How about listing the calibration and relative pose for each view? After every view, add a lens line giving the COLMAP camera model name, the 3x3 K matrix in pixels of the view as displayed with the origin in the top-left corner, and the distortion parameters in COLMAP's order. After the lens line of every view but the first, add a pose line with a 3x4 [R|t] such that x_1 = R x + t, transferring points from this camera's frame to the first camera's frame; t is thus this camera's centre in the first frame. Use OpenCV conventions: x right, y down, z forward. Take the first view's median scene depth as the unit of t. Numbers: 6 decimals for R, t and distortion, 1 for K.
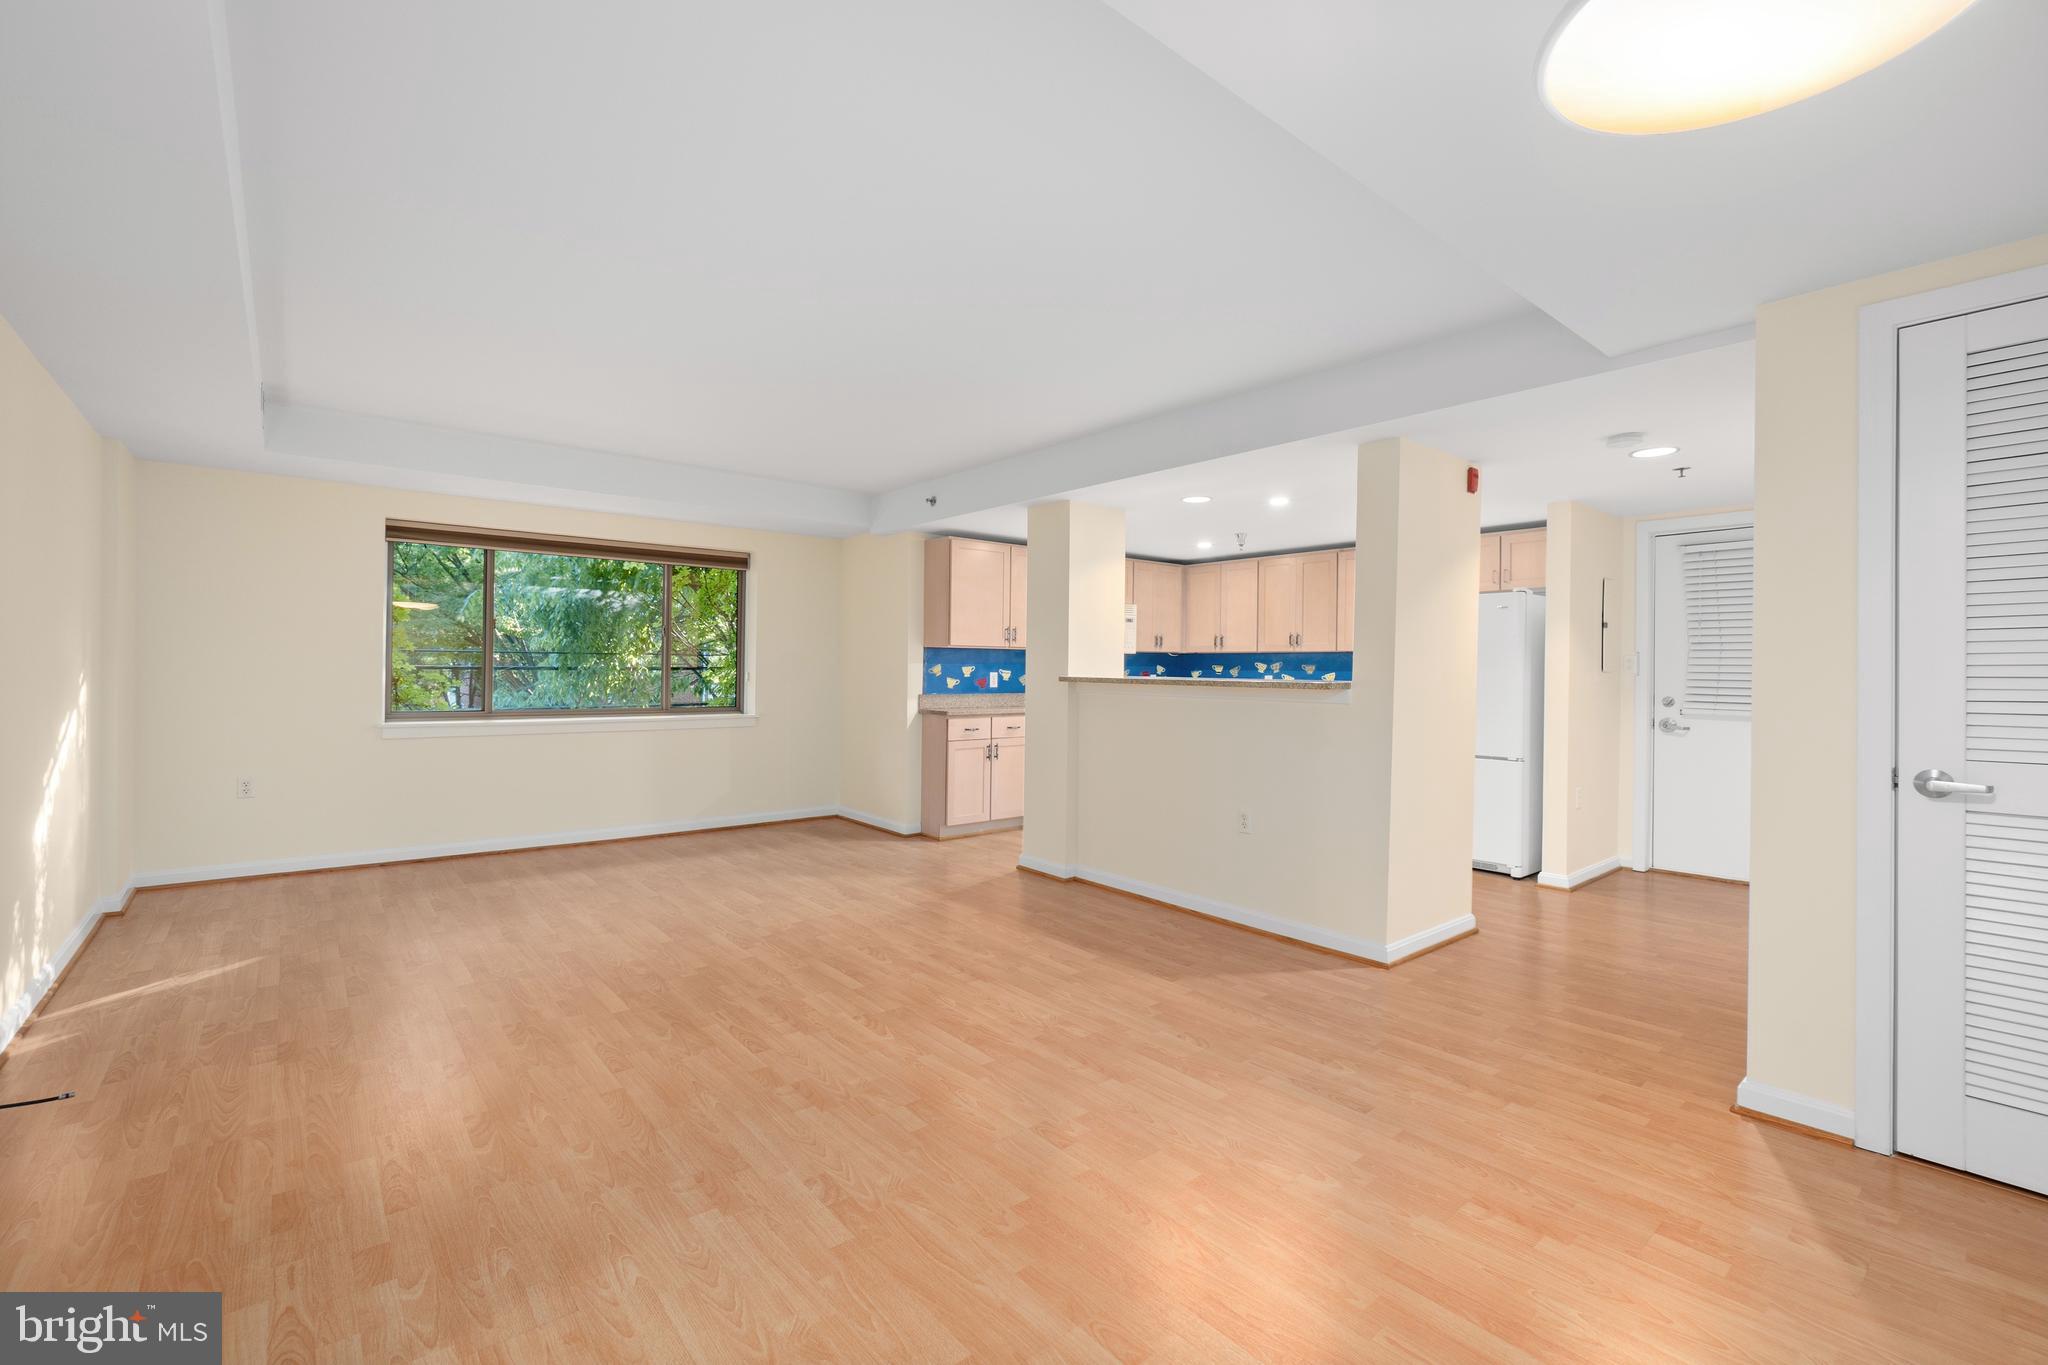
lens RADIAL K [[876.6, 0, 1017.7], [0, 876.6, 669.0], [0, 0, 1]] dist [-0.004517, 0.001031]
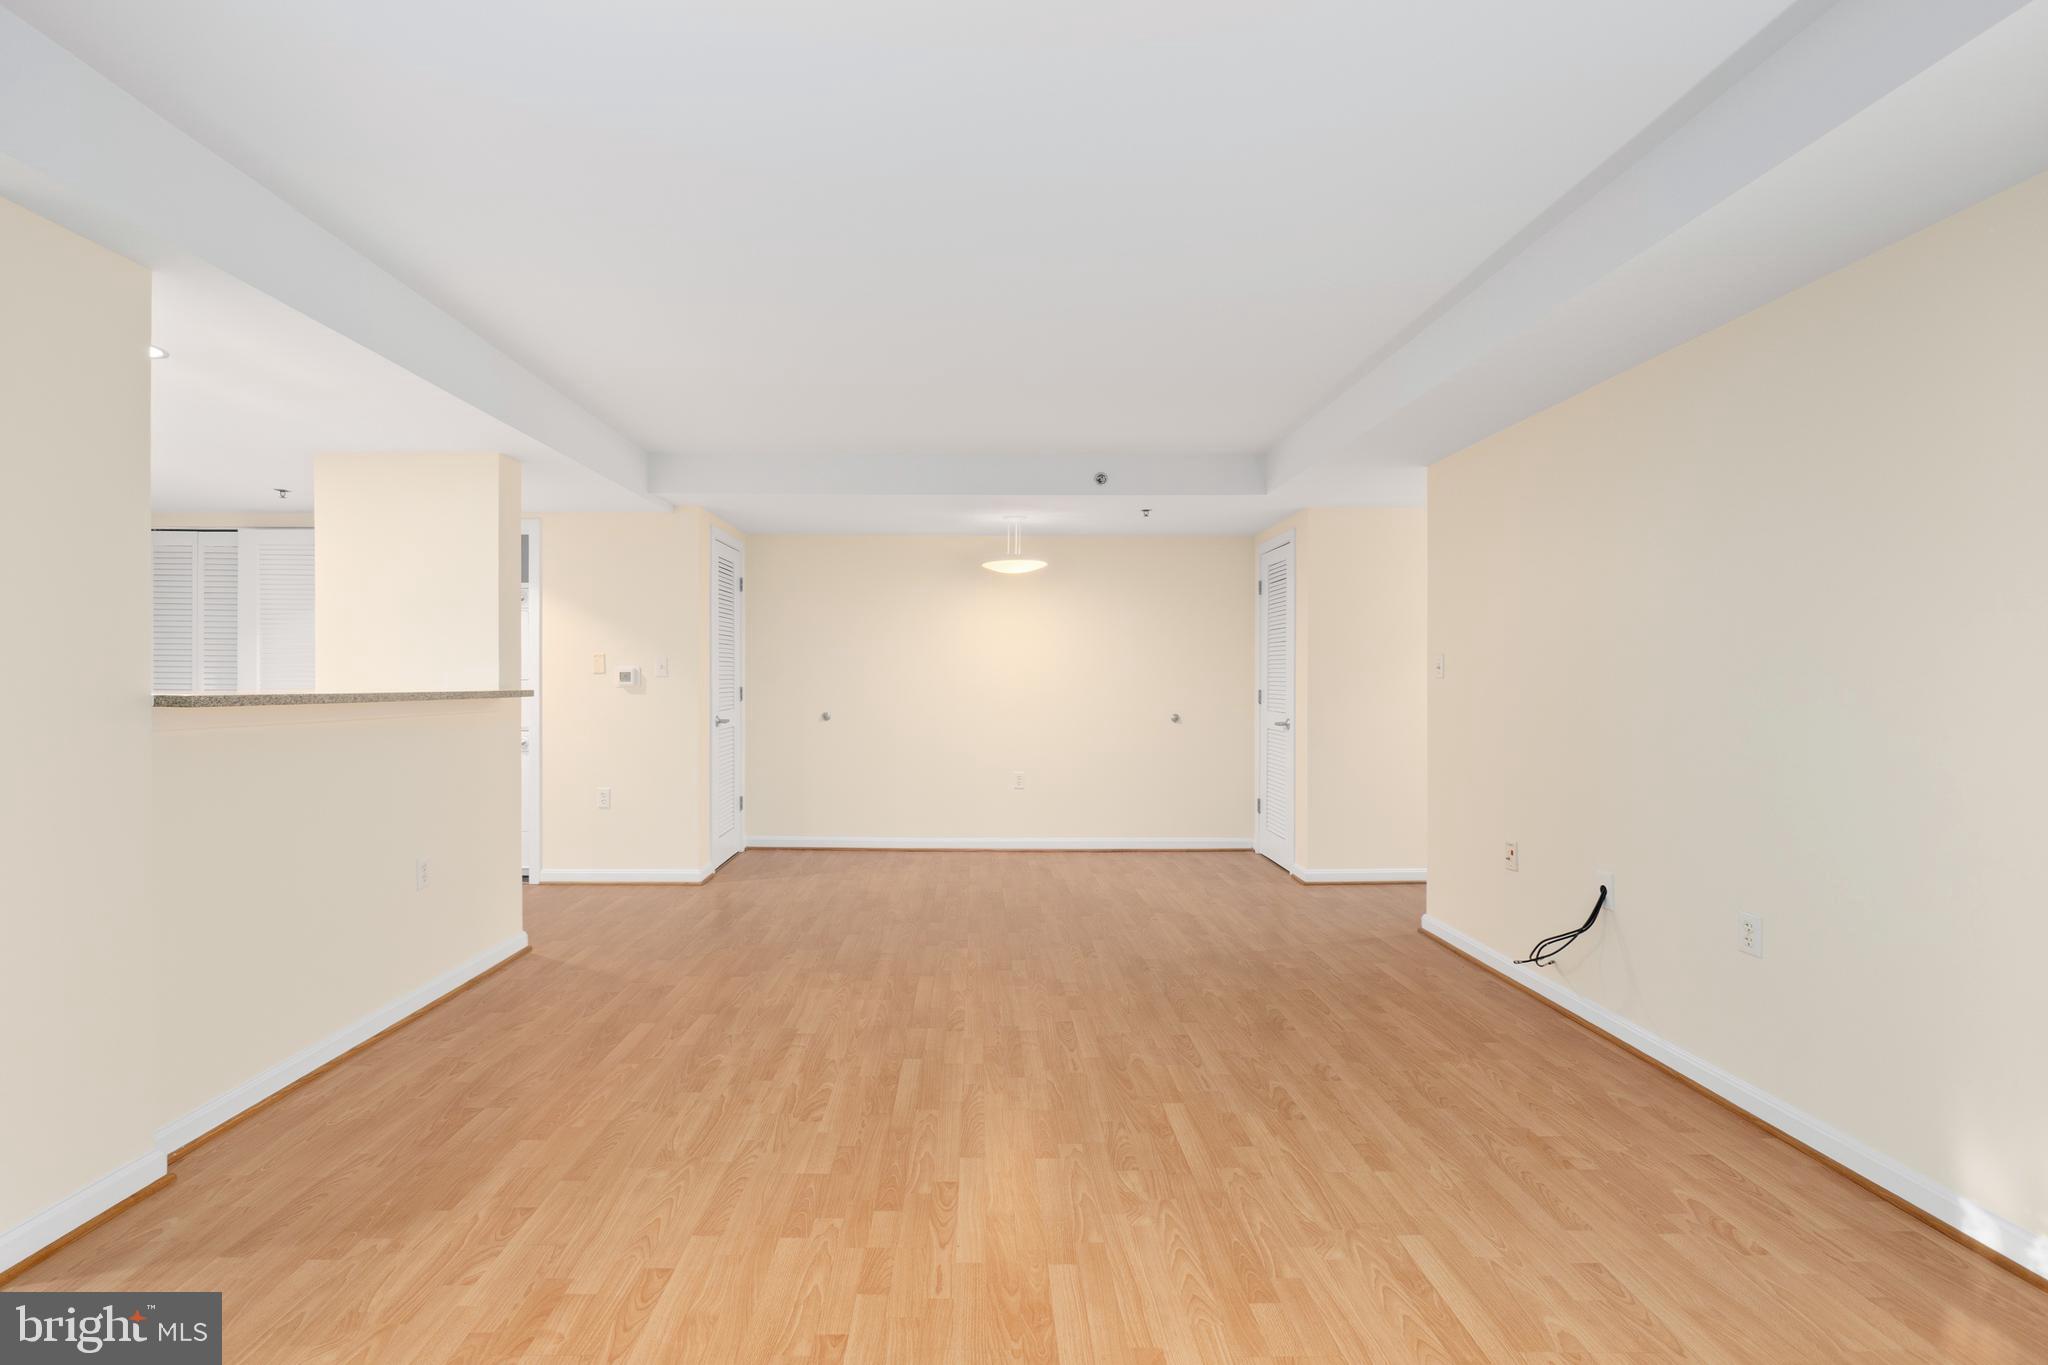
lens RADIAL K [[890.2, 0, 984.1], [0, 890.2, 678.0], [0, 0, 1]] dist [-0.004151, 0.000184]
pose [[-0.773093, -0.010141, 0.634212, -0.634547], [-0.010644, 0.999939, 0.003014, -0.005630], [-0.634204, -0.004421, -0.773153, 1.326907]]
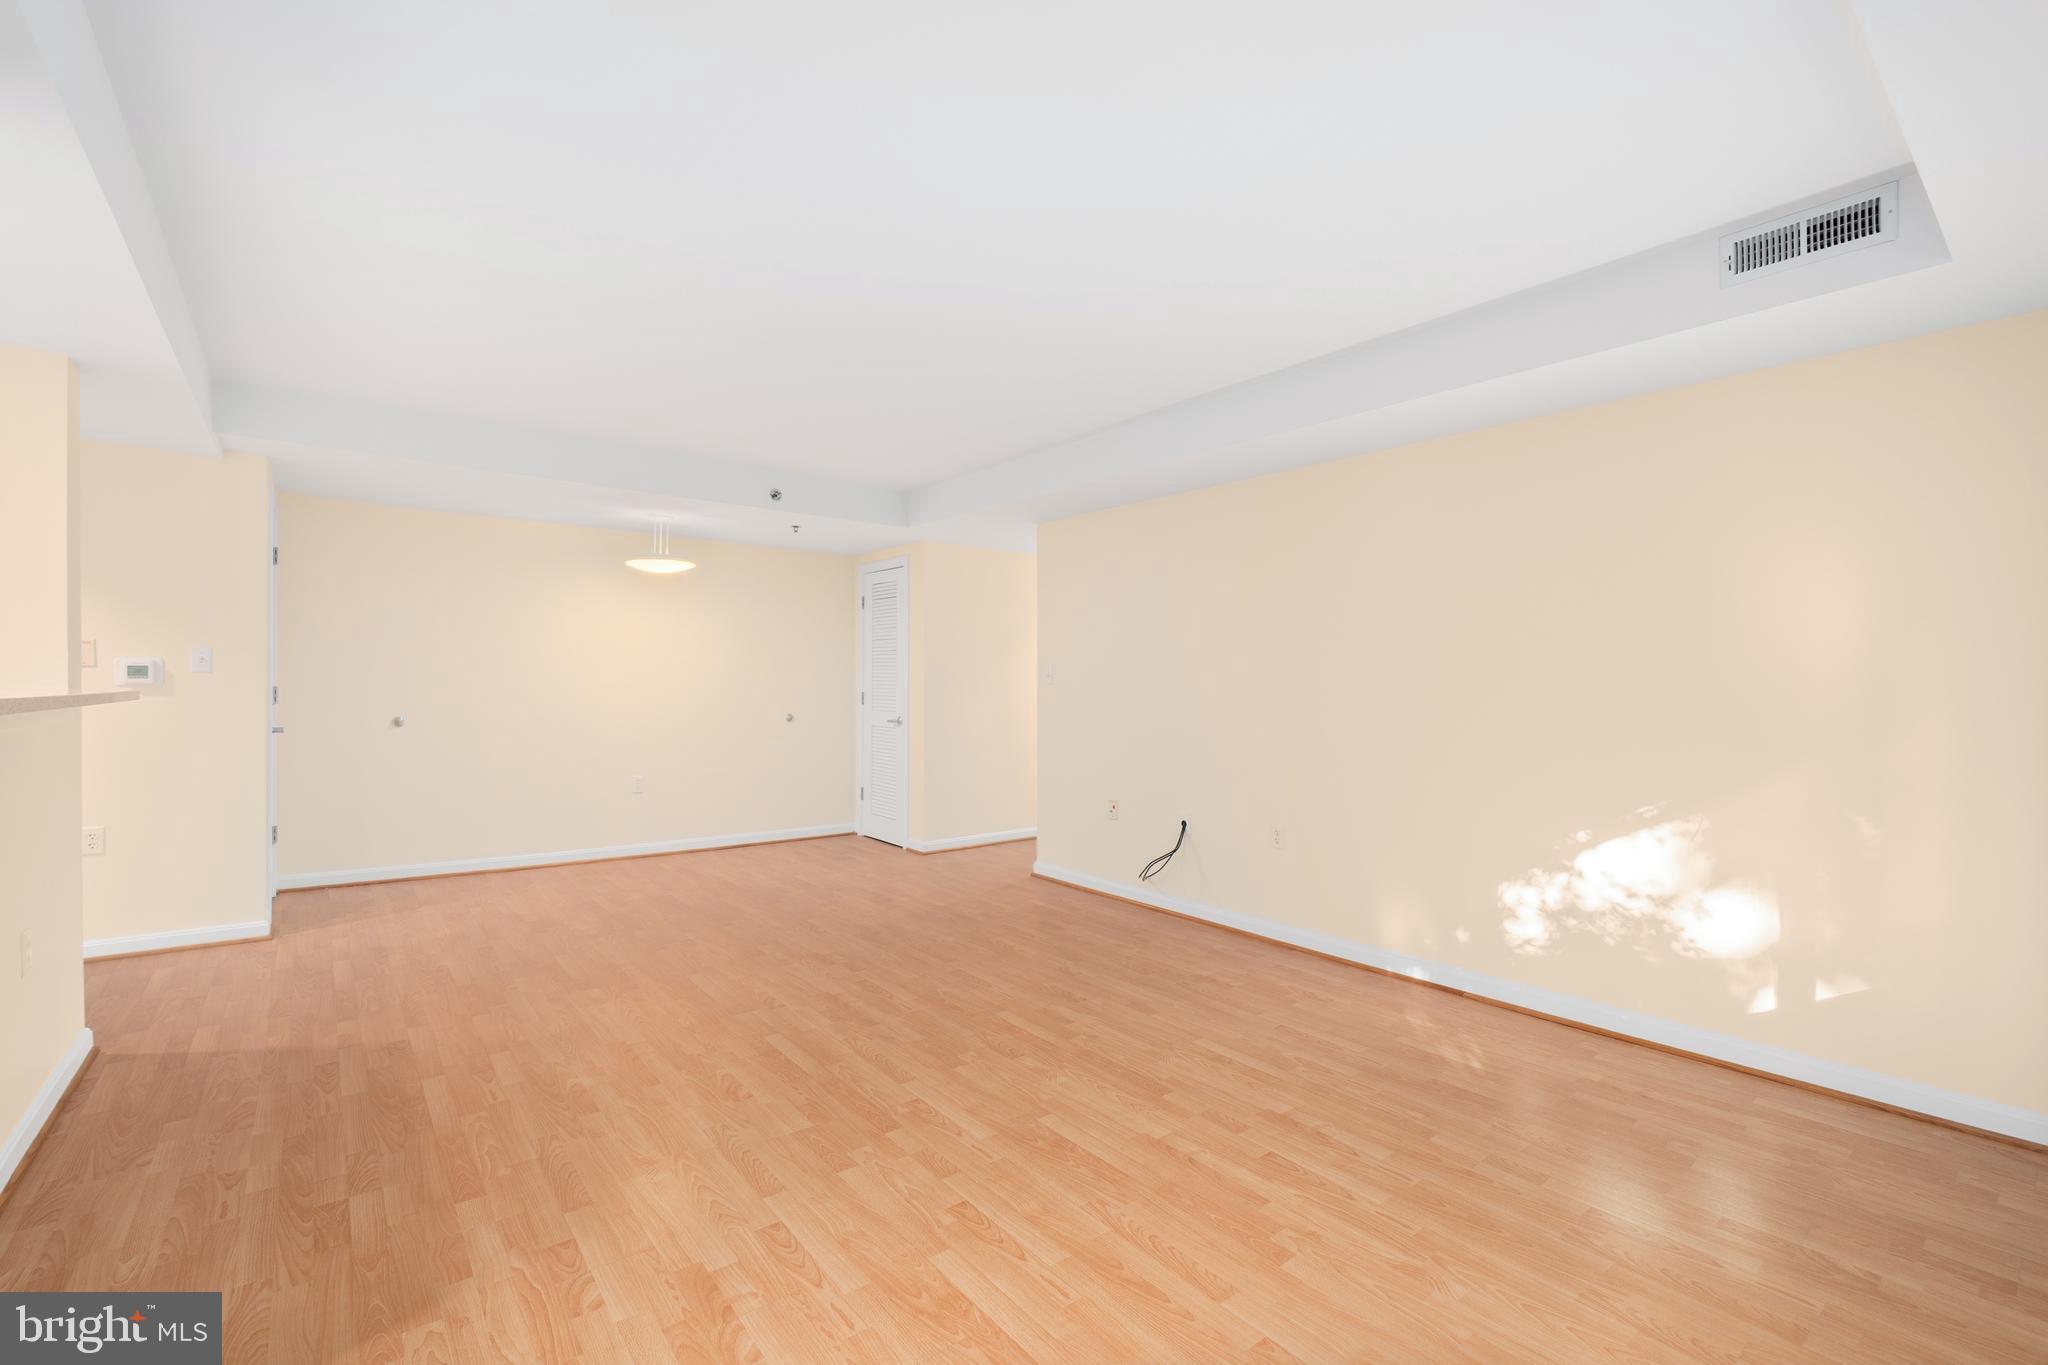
lens RADIAL K [[880.1, 0, 1013.3], [0, 880.1, 677.9], [0, 0, 1]] dist [-0.006132, 0.000775]
pose [[-0.999453, -0.022345, 0.024393, -0.366497], [-0.022575, 0.999703, -0.009189, -0.004273], [-0.024180, -0.009734, -0.999660, 1.564810]]
